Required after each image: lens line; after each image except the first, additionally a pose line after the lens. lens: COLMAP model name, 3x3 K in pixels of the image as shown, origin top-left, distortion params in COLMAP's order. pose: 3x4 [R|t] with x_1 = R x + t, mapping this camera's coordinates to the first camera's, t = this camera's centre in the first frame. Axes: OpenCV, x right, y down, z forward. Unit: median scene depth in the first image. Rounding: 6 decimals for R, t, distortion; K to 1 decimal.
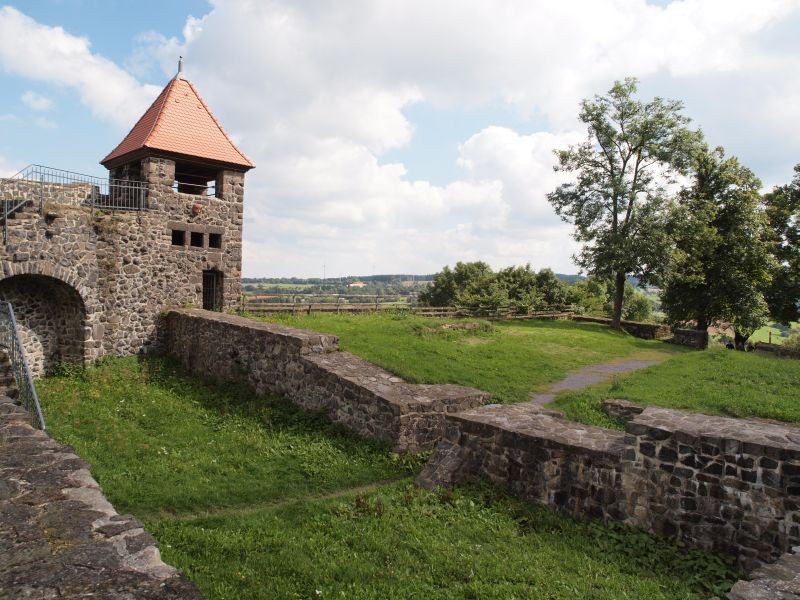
lens RADIAL K [[567.8, 0, 400.0], [0, 567.8, 300.0], [0, 0, 1]] dist [-0.131592, 0.116287]
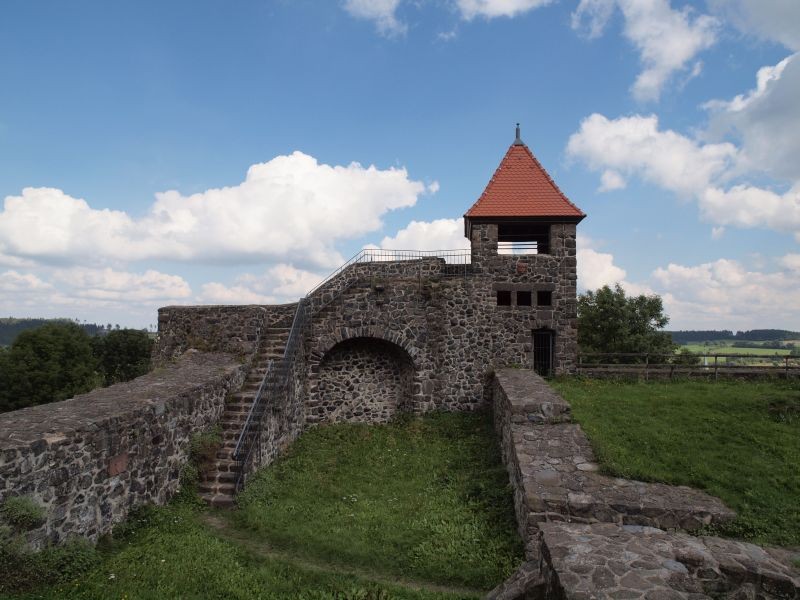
lens RADIAL K [[567.8, 0, 400.0], [0, 567.8, 300.0], [0, 0, 1]] dist [-0.131592, 0.116287]
pose [[0.593905, -0.073165, -0.801202, 0.334138], [-0.013070, 0.994847, -0.100537, -0.002280], [0.804429, 0.070181, 0.589888, 0.252947]]
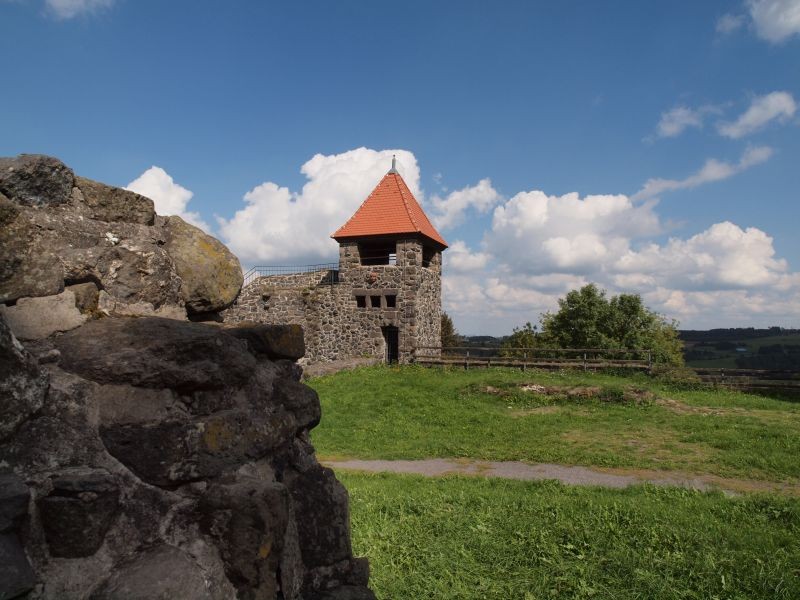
lens RADIAL K [[567.8, 0, 400.0], [0, 567.8, 300.0], [0, 0, 1]] dist [-0.131592, 0.116287]
pose [[0.353216, -0.083681, -0.931792, 0.882031], [-0.025190, 0.994780, -0.098887, 0.010262], [0.935203, 0.058400, 0.349264, 0.671349]]
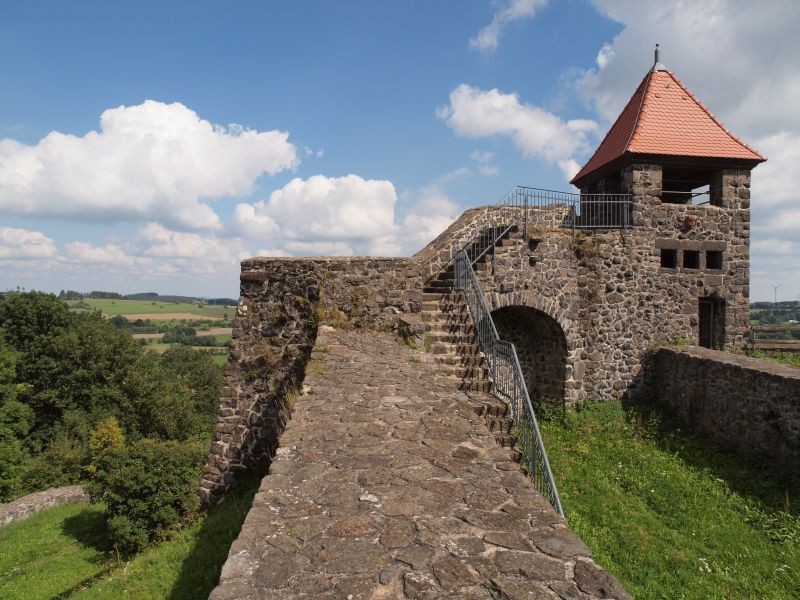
lens RADIAL K [[567.8, 0, 400.0], [0, 567.8, 300.0], [0, 0, 1]] dist [-0.131592, 0.116287]
pose [[0.741602, -0.018040, -0.670598, -0.155385], [-0.012248, 0.999108, -0.040422, -0.013893], [0.670729, 0.038191, 0.740719, 0.146002]]
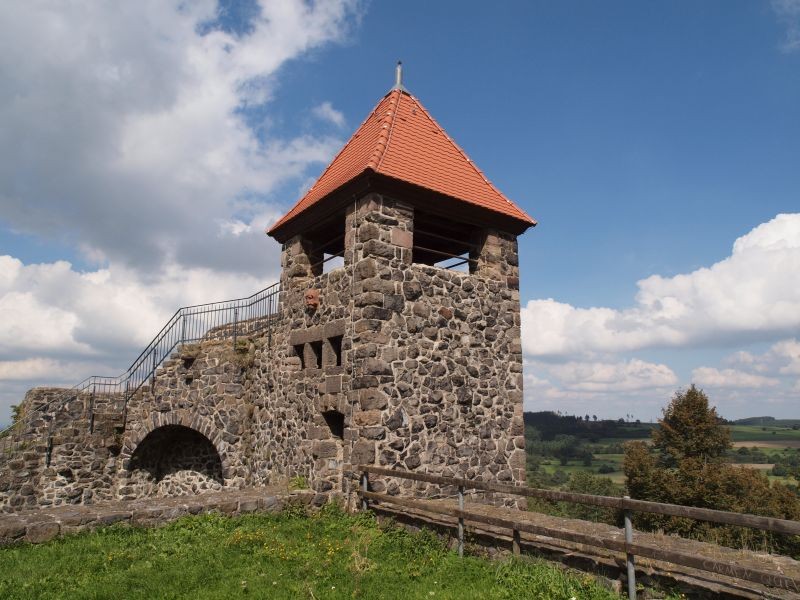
lens RADIAL K [[567.8, 0, 400.0], [0, 567.8, 300.0], [0, 0, 1]] dist [-0.131592, 0.116287]
pose [[-0.187143, -0.237879, -0.953095, 0.157884], [-0.039898, 0.971277, -0.234583, -0.039468], [0.981522, -0.005874, -0.191258, 1.284100]]
